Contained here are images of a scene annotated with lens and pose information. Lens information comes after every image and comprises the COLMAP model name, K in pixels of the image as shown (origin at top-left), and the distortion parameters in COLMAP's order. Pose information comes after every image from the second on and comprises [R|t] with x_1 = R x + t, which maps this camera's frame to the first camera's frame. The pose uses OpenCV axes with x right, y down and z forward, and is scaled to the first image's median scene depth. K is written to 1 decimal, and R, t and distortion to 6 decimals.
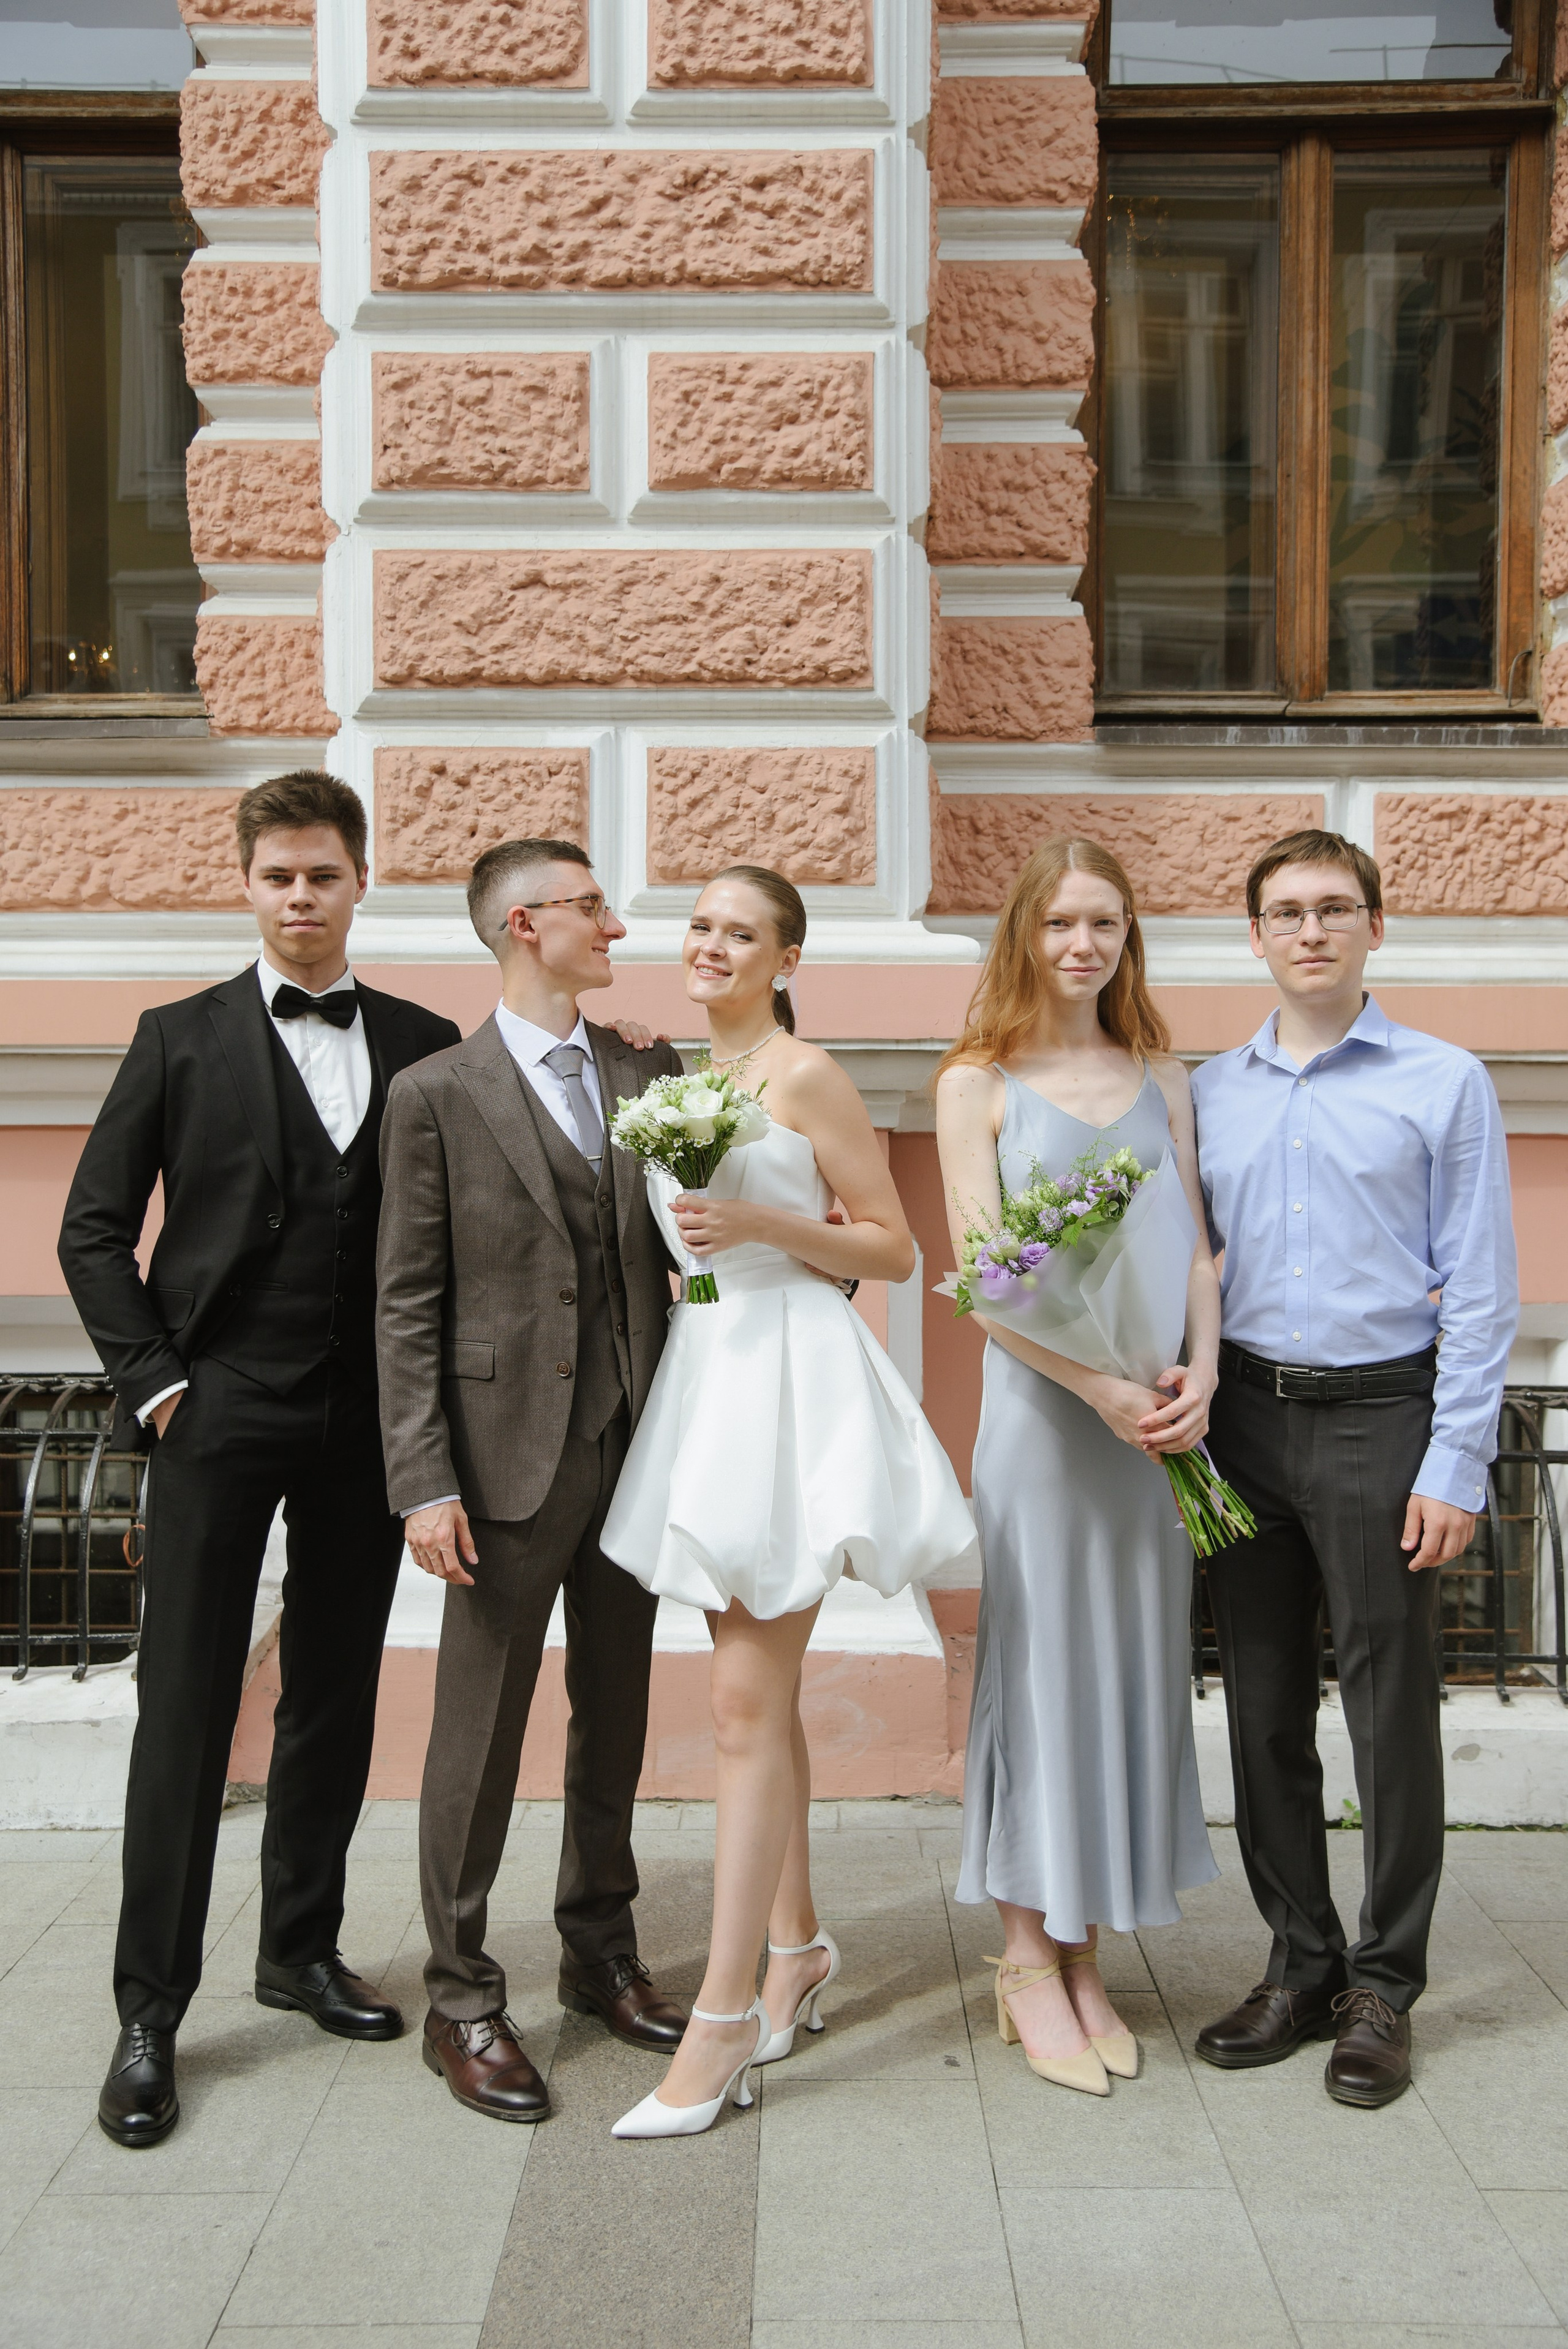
lens RADIAL K [[2035.3, 0, 783.3], [0, 2035.3, 1185.3], [0, 0, 1]] dist [-0.022671, 0.103256]
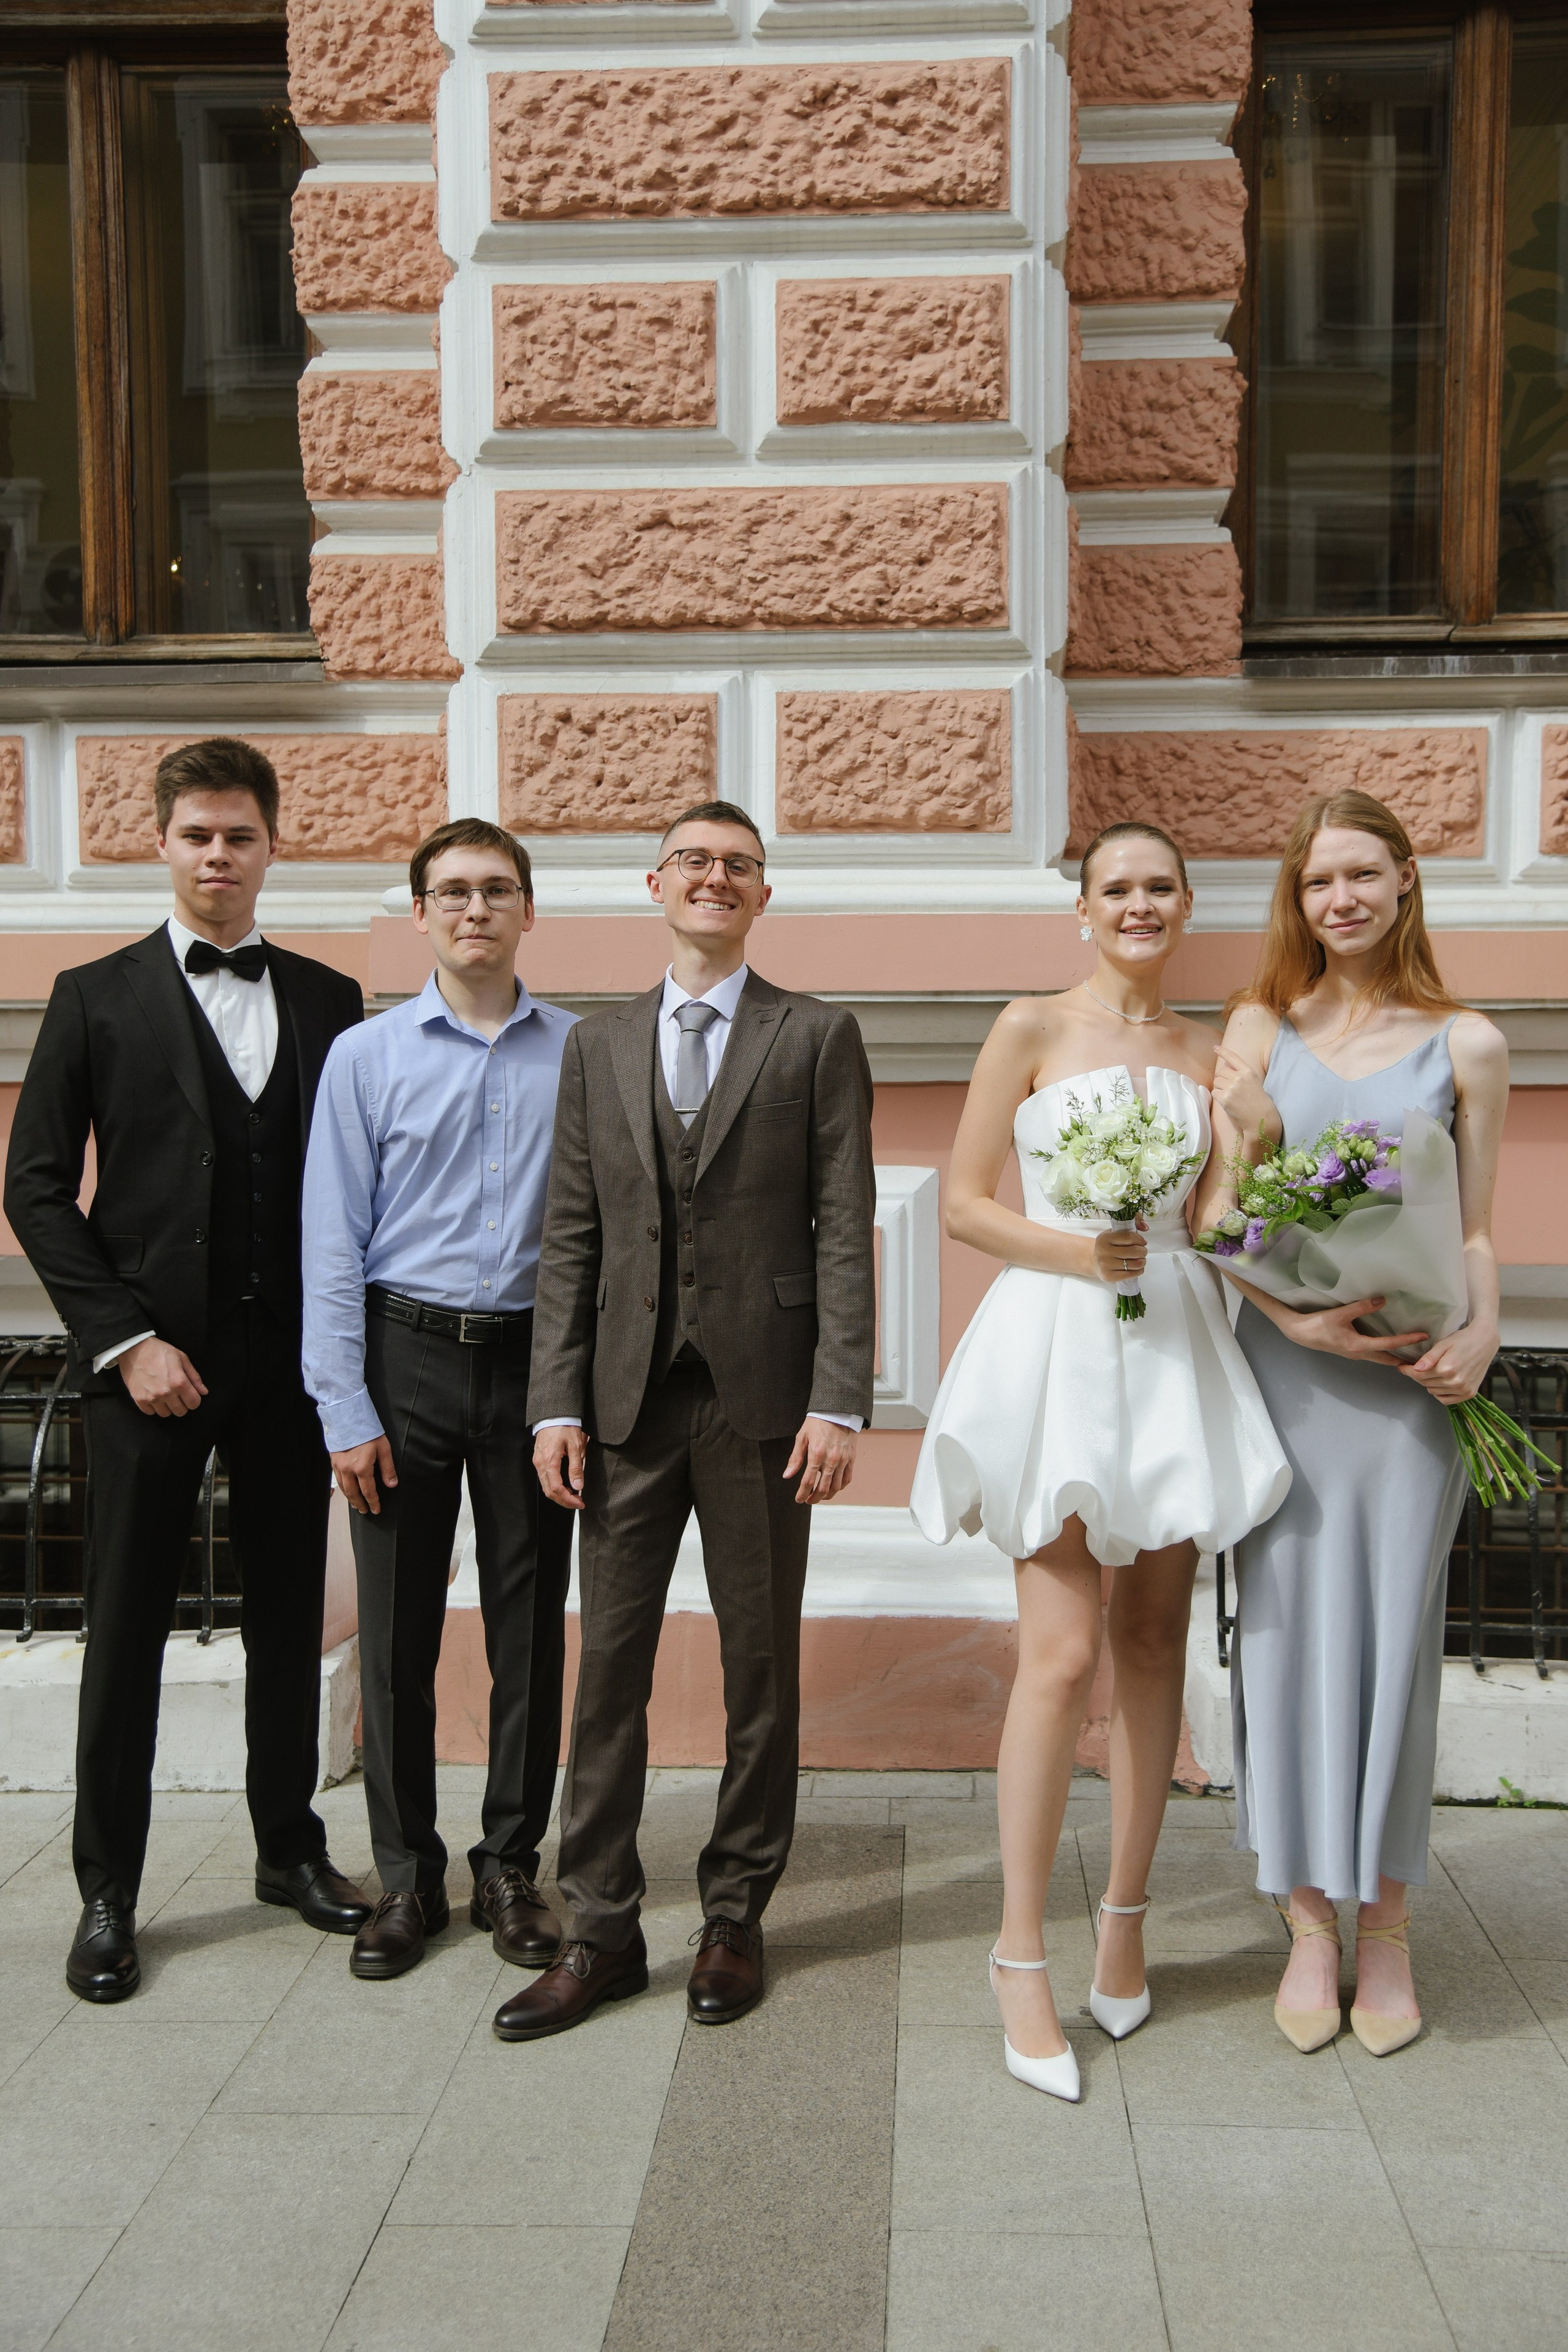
lens RADIAL K [[2303.8, 0, 803.4], [0, 2303.8, 1179.6], [0, 0, 1]] dist [0.029326, 0.138451]
pose [[0.998852, -0.001364, -0.047881, -0.001068], [0.002094, 0.999882, 0.015196, 0.001383], [0.047854, -0.015279, 0.998737, -0.098191]]
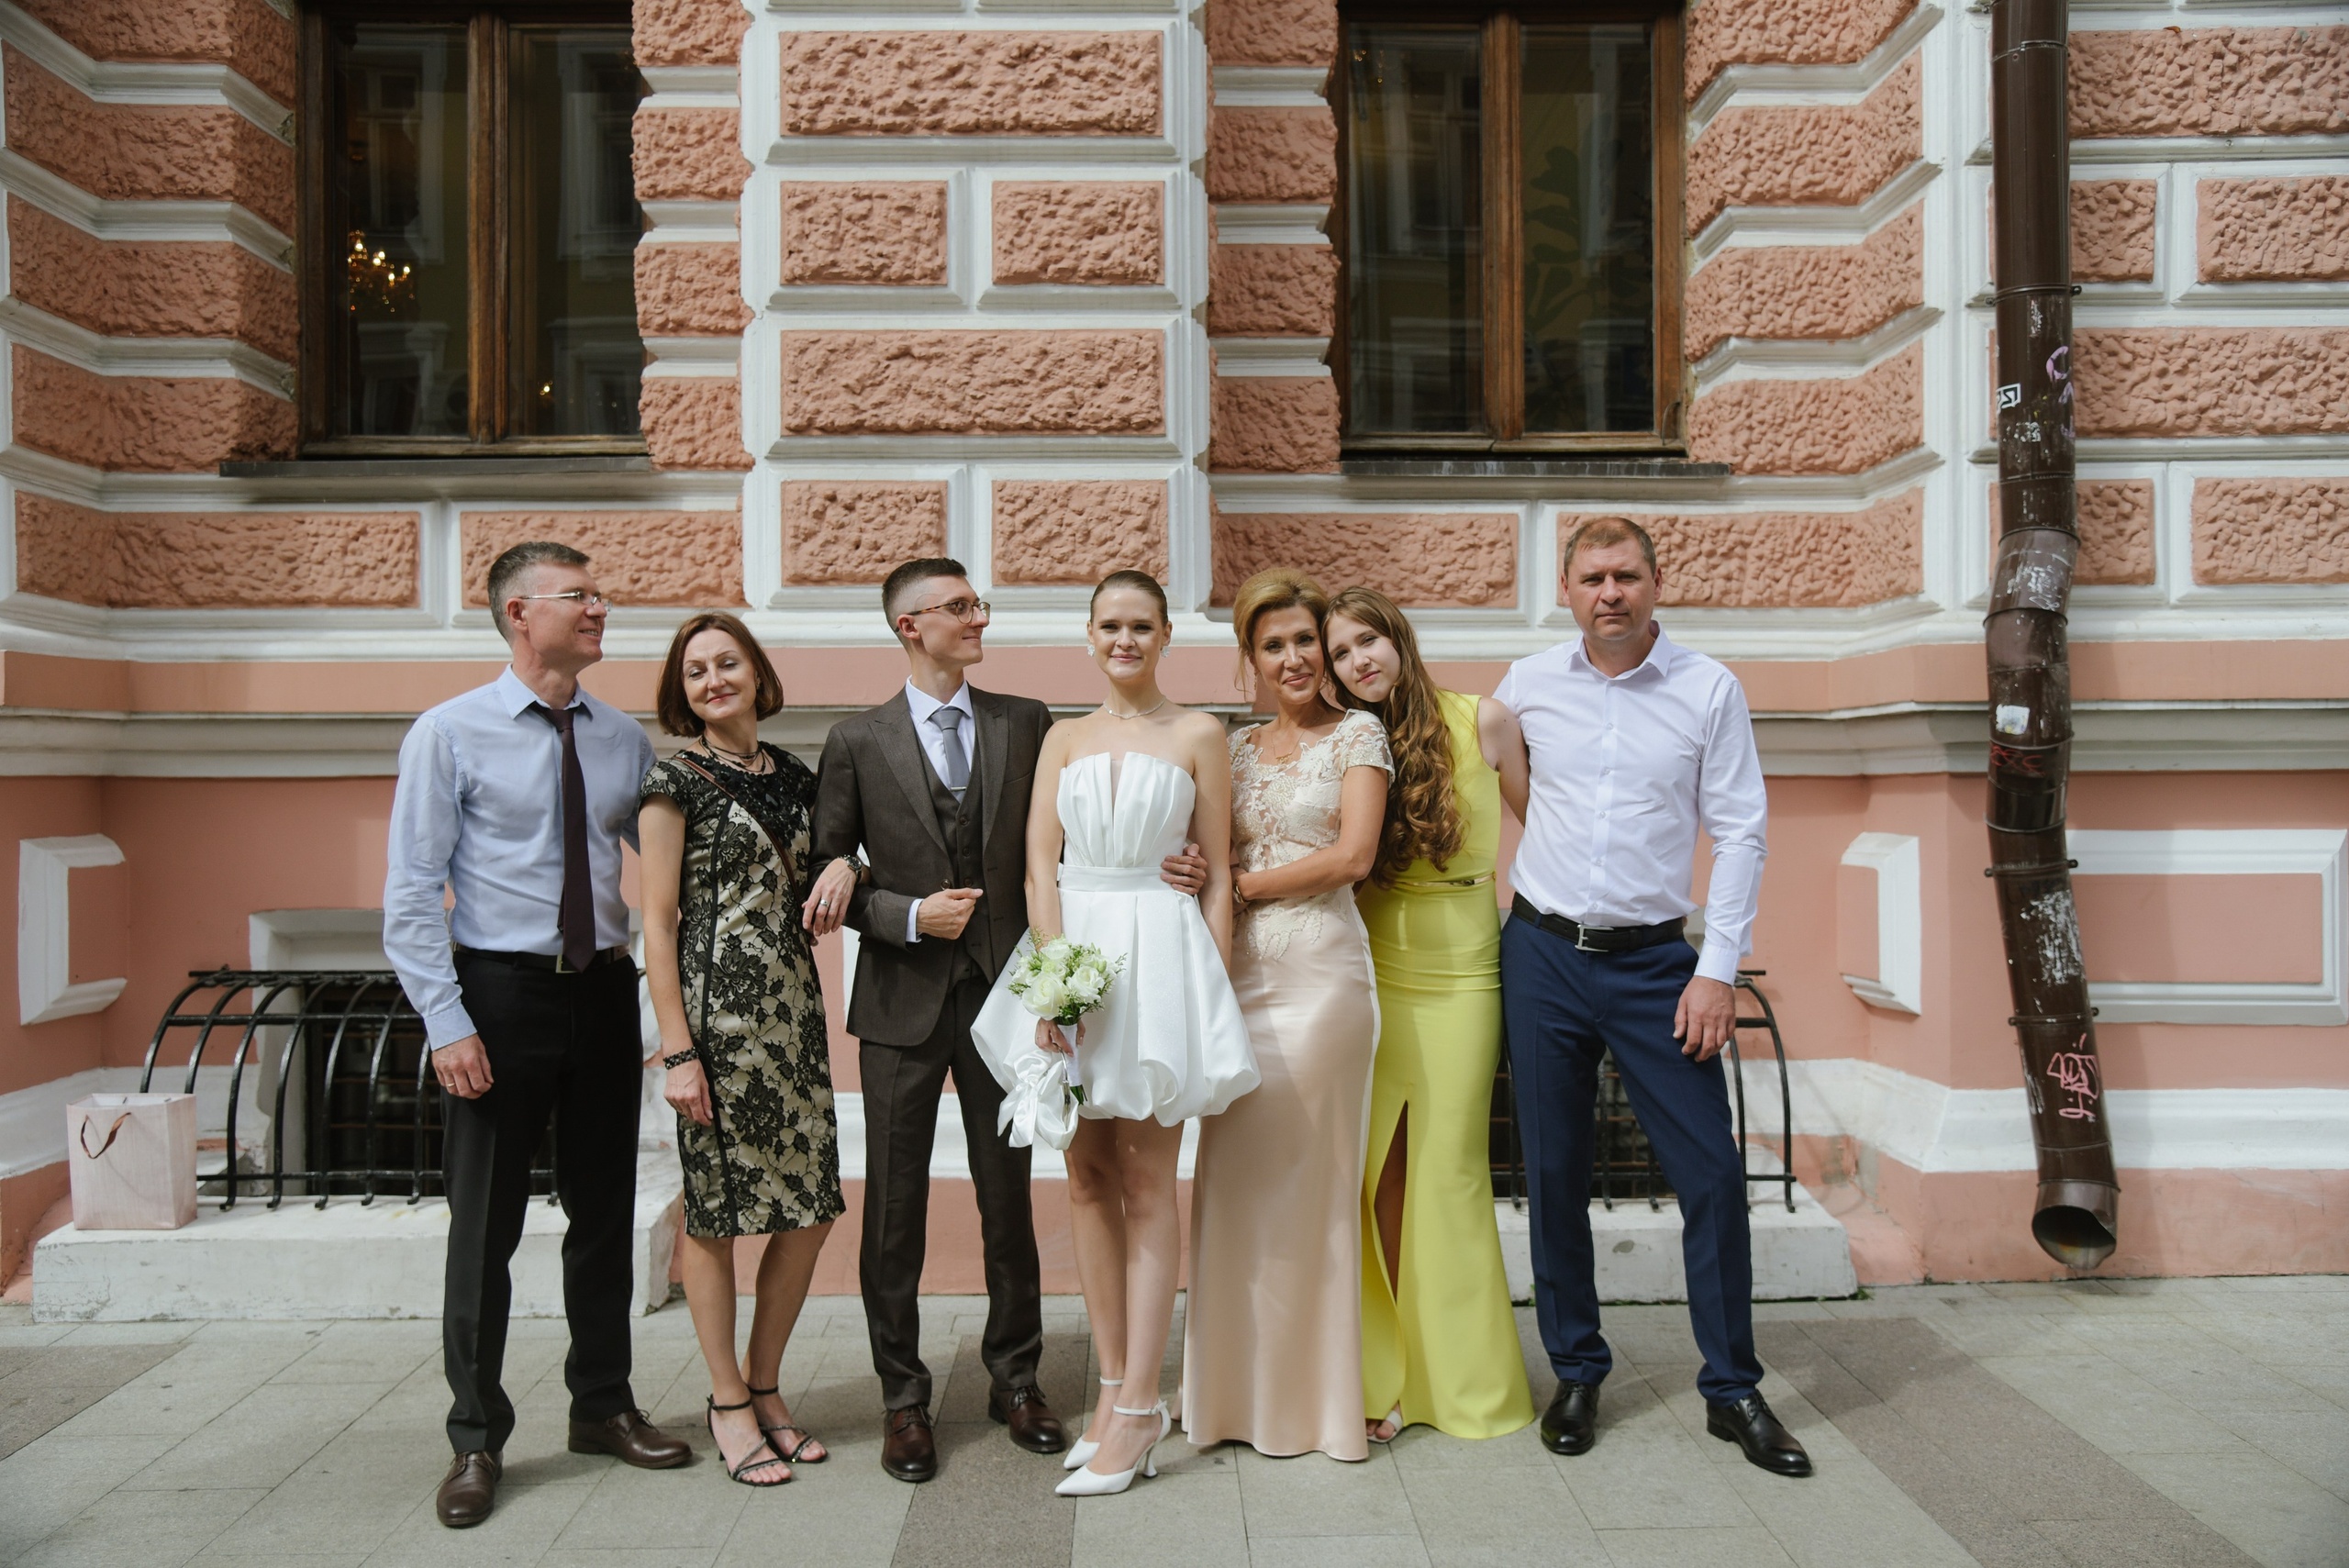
lens RADIAL K [[1779.0, 0, 1167.5], [0, 1779.0, 799.2], [0, 0, 1]] dist [-0.049000, 0.080444]
pose [[0.999700, -0.005511, 0.023876, 0.015589], [0.005976, 0.999793, -0.019466, 0.010179], [-0.023764, 0.019603, 0.999525, -0.120781]]
